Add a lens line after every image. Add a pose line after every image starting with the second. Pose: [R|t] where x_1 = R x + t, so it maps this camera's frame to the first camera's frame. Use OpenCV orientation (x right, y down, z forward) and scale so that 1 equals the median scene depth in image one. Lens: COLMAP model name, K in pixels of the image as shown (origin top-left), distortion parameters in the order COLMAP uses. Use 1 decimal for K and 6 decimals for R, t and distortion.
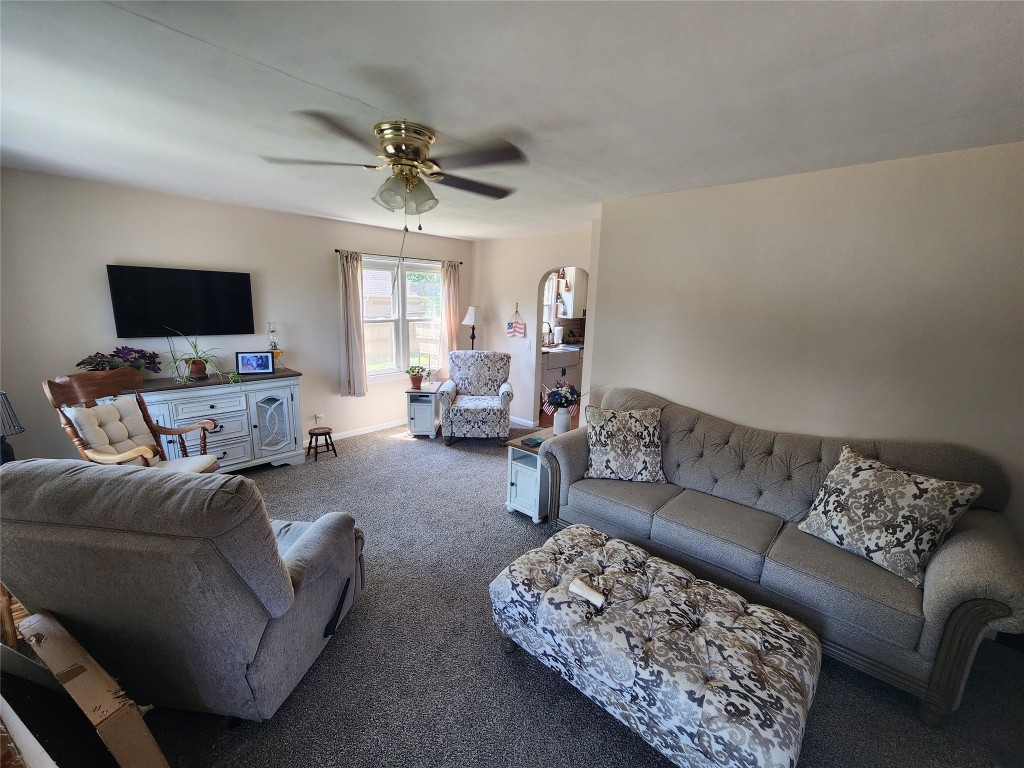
lens RADIAL K [[424.5, 0, 507.3], [0, 424.5, 388.7], [0, 0, 1]] dist [-0.001544, 0.000926]
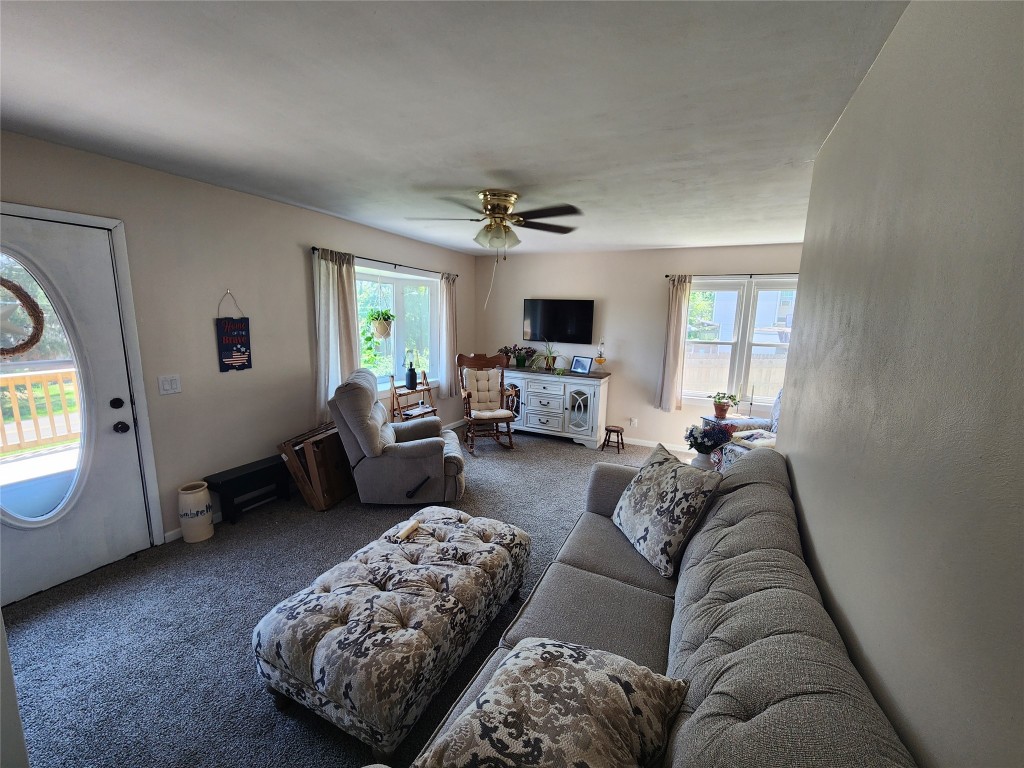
lens RADIAL K [[424.5, 0, 507.3], [0, 424.5, 388.7], [0, 0, 1]] dist [-0.001544, 0.000926]
pose [[0.283101, 0.144264, -0.948178, 0.638003], [-0.212921, 0.973406, 0.084529, -0.049963], [0.935157, 0.177956, 0.306289, 0.363944]]
